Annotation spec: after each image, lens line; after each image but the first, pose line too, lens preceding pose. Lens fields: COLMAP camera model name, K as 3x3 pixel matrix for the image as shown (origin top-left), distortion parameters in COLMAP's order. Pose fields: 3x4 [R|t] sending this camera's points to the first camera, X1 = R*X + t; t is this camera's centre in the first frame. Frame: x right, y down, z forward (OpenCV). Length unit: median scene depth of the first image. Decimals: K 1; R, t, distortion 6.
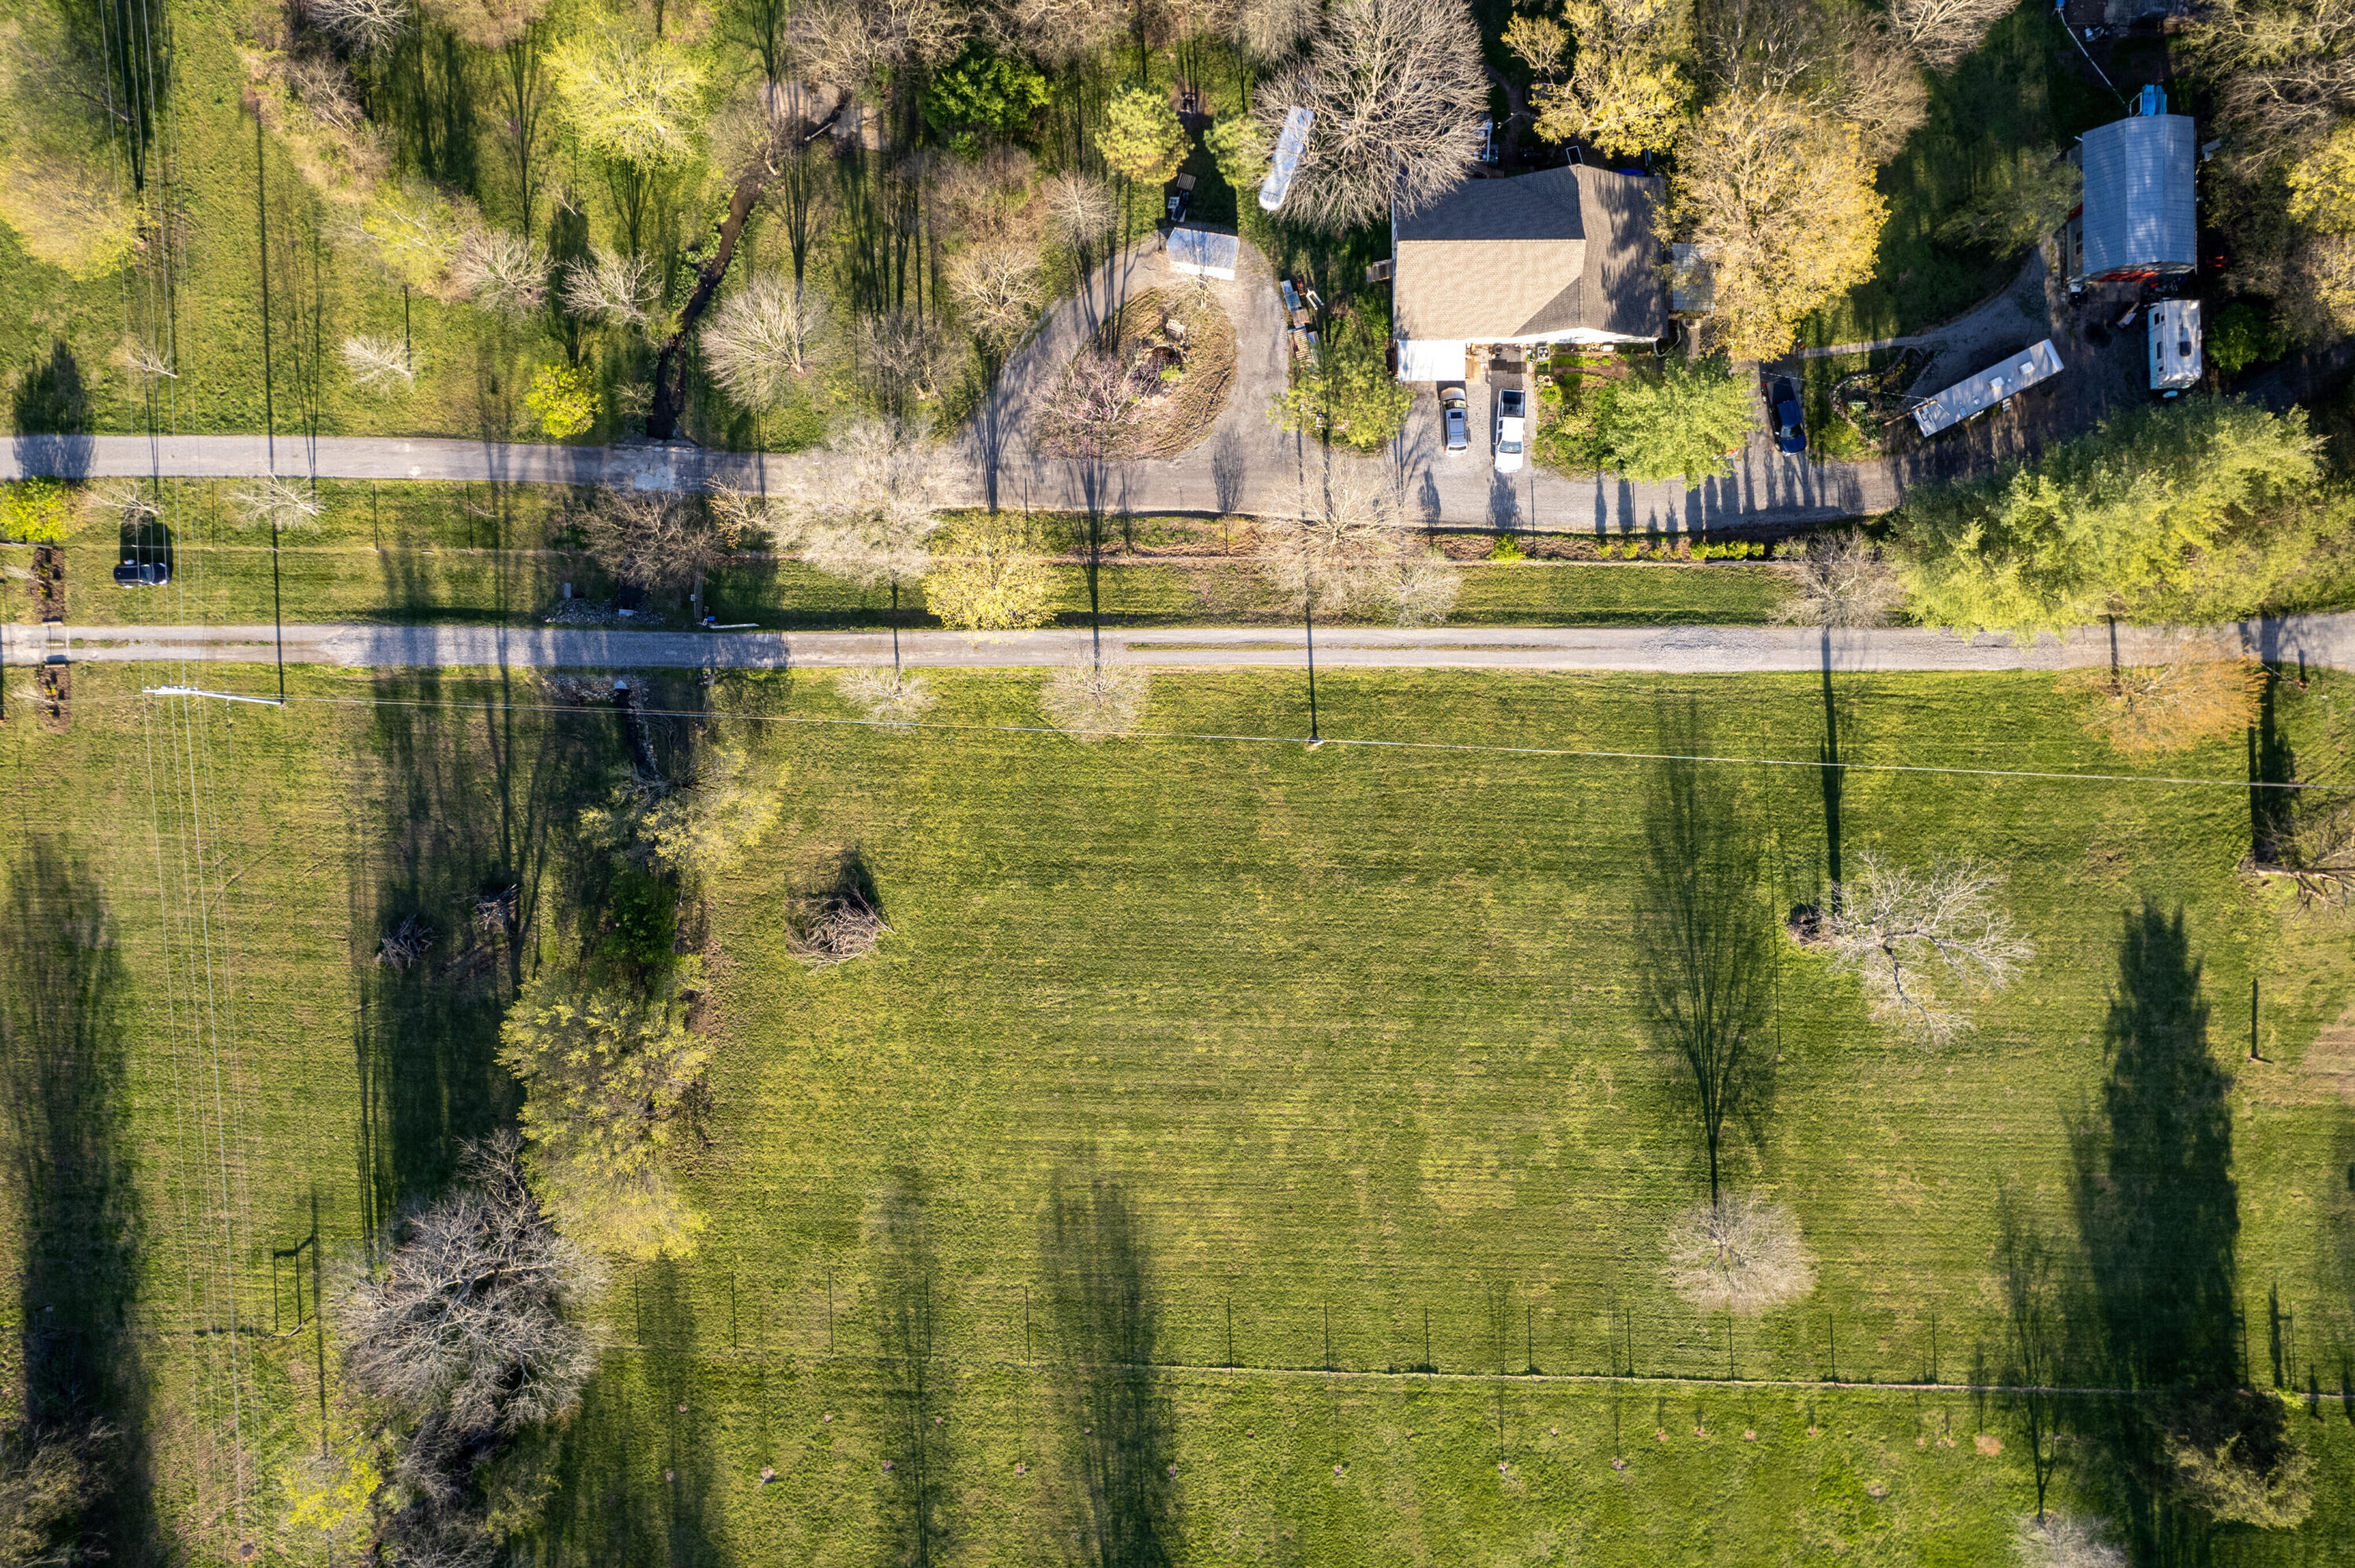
lens RADIAL K [[1557.9, 0, 1178.6], [0, 1557.9, 795.1], [0, 0, 1]] dist [-0.082313, 0.070834]
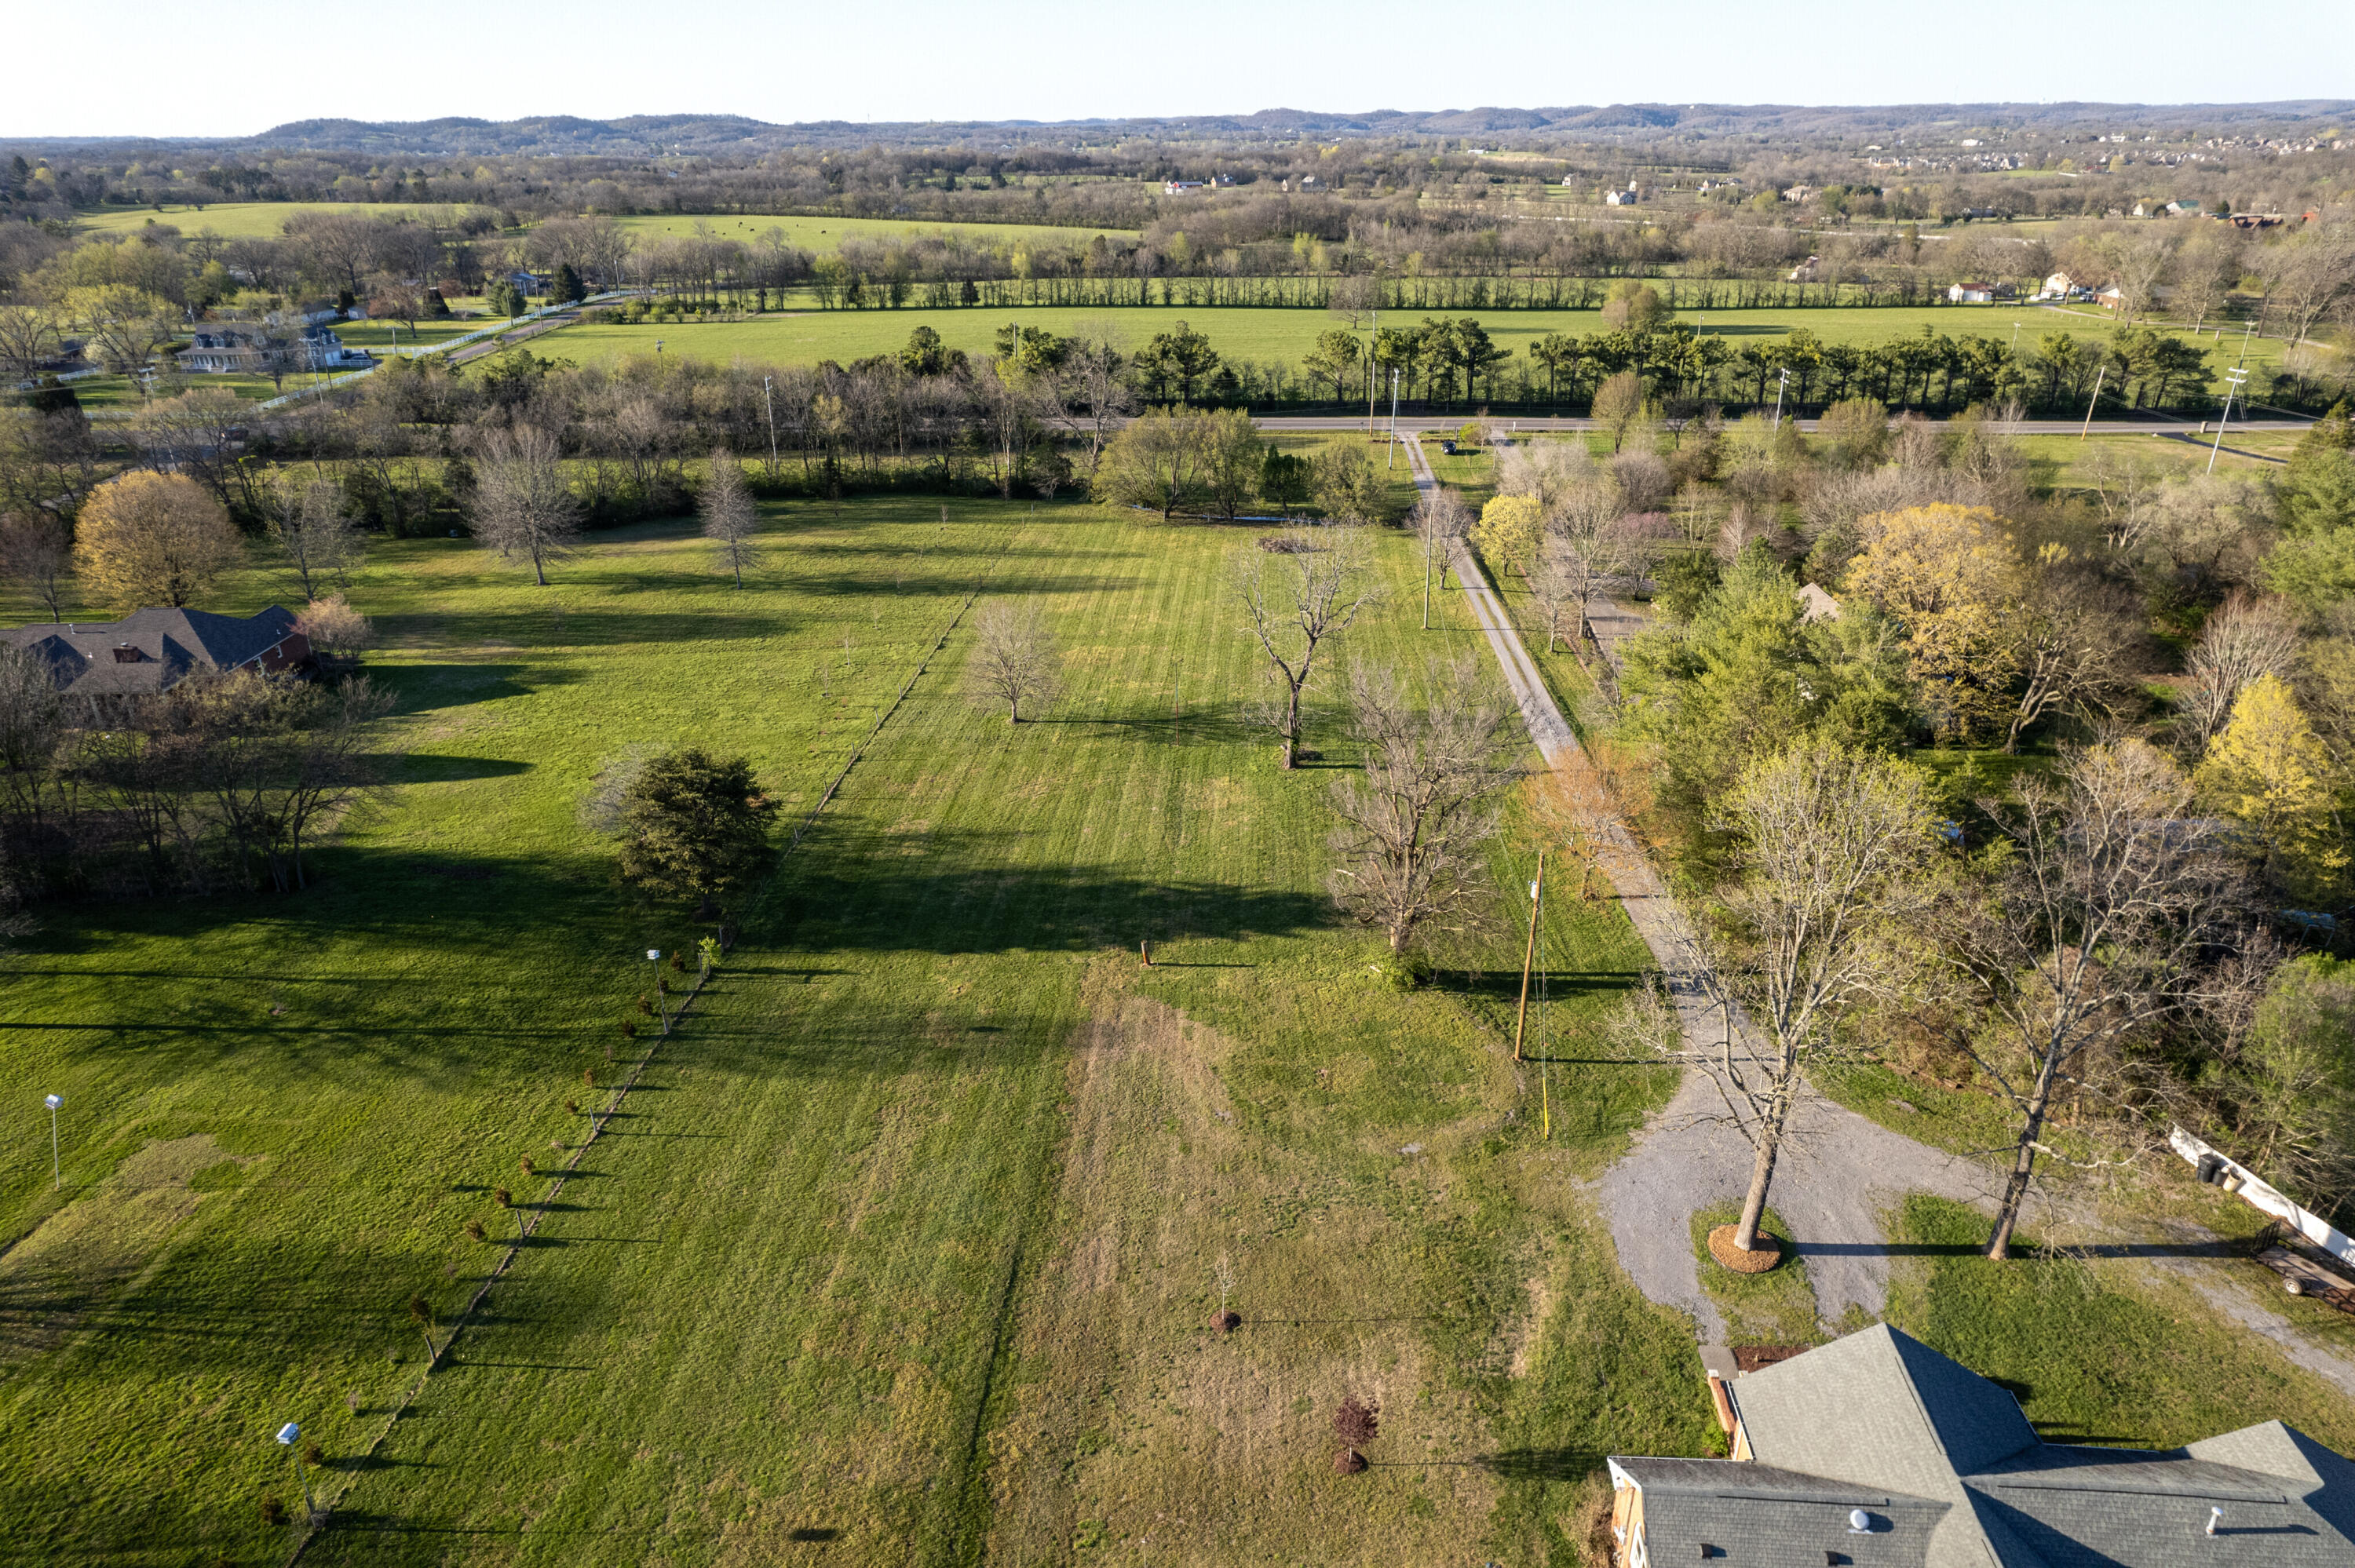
lens RADIAL K [[1507.5, 0, 1182.2], [0, 1507.5, 794.7], [0, 0, 1]] dist [-0.086936, 0.076480]
pose [[-0.043537, 0.422618, -0.905262, 1.334263], [-0.999037, -0.023313, 0.037163, 0.126471], [-0.005399, 0.906008, 0.423226, 0.589265]]
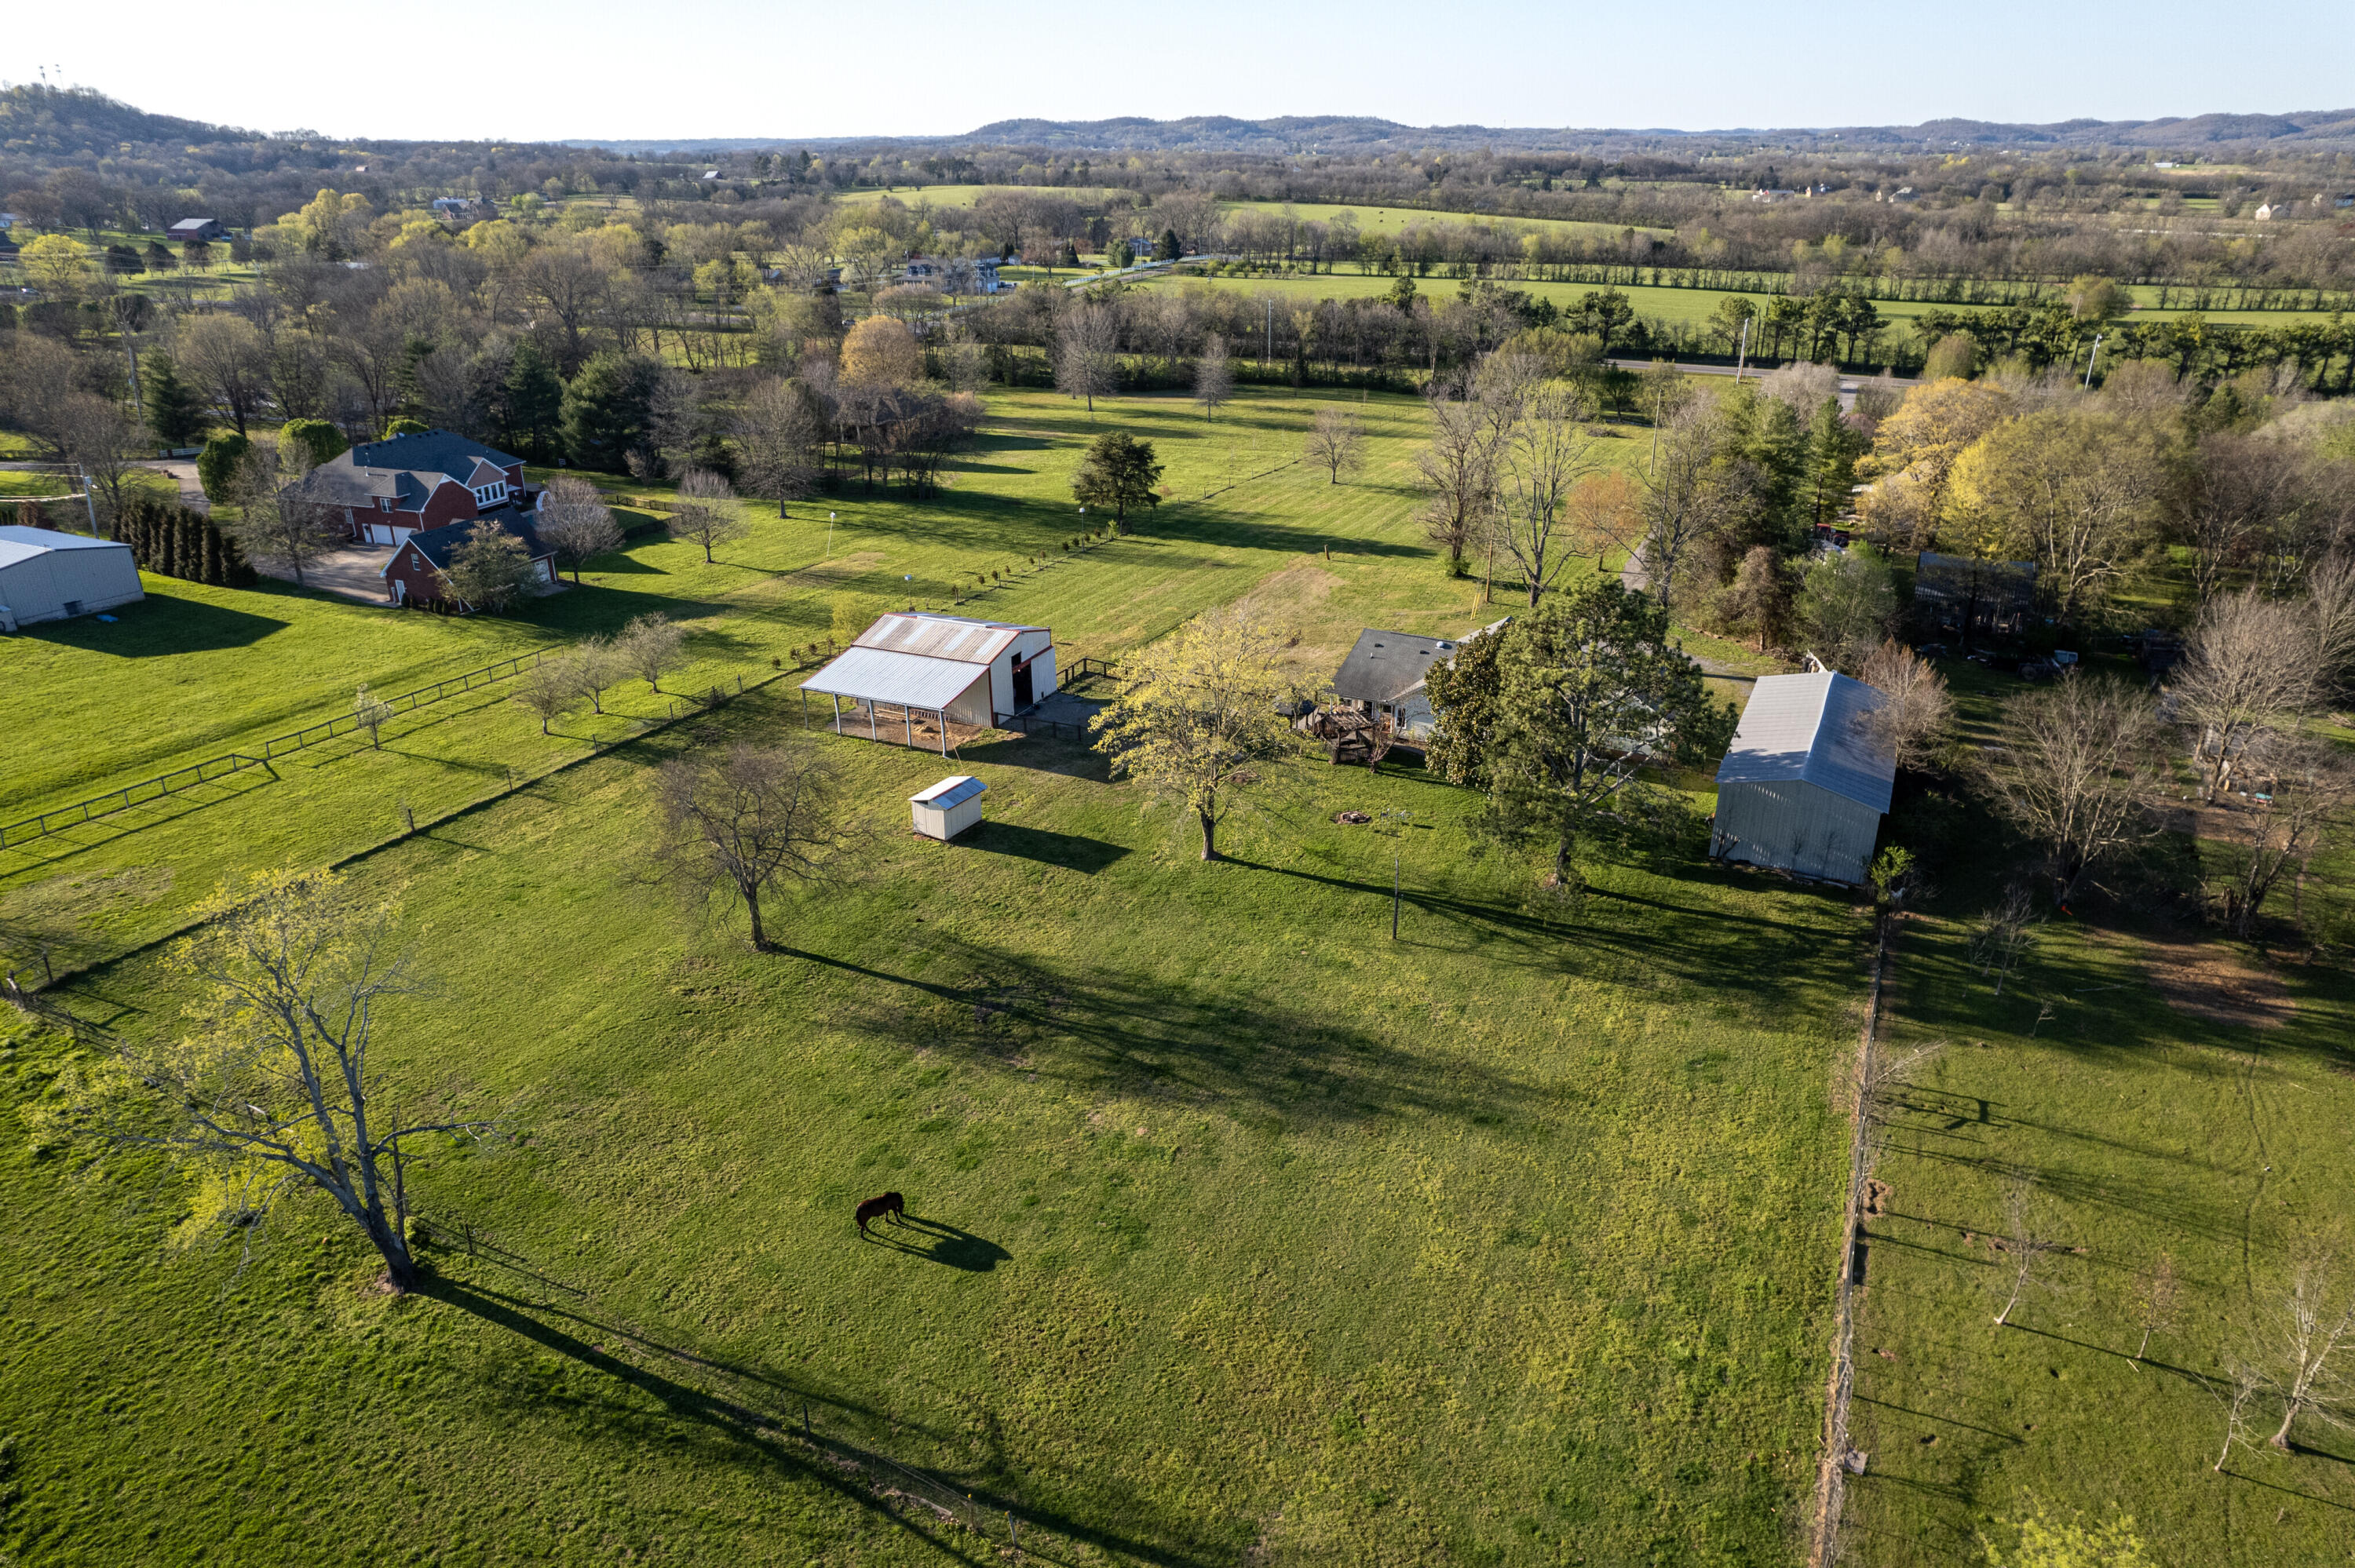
lens RADIAL K [[1507.5, 0, 1182.2], [0, 1507.5, 794.7], [0, 0, 1]] dist [-0.086936, 0.076480]
pose [[-0.419844, 0.382494, -0.823061, 1.979785], [-0.907596, -0.177301, 0.380570, -0.275908], [-0.000363, 0.906787, 0.421589, 0.593278]]
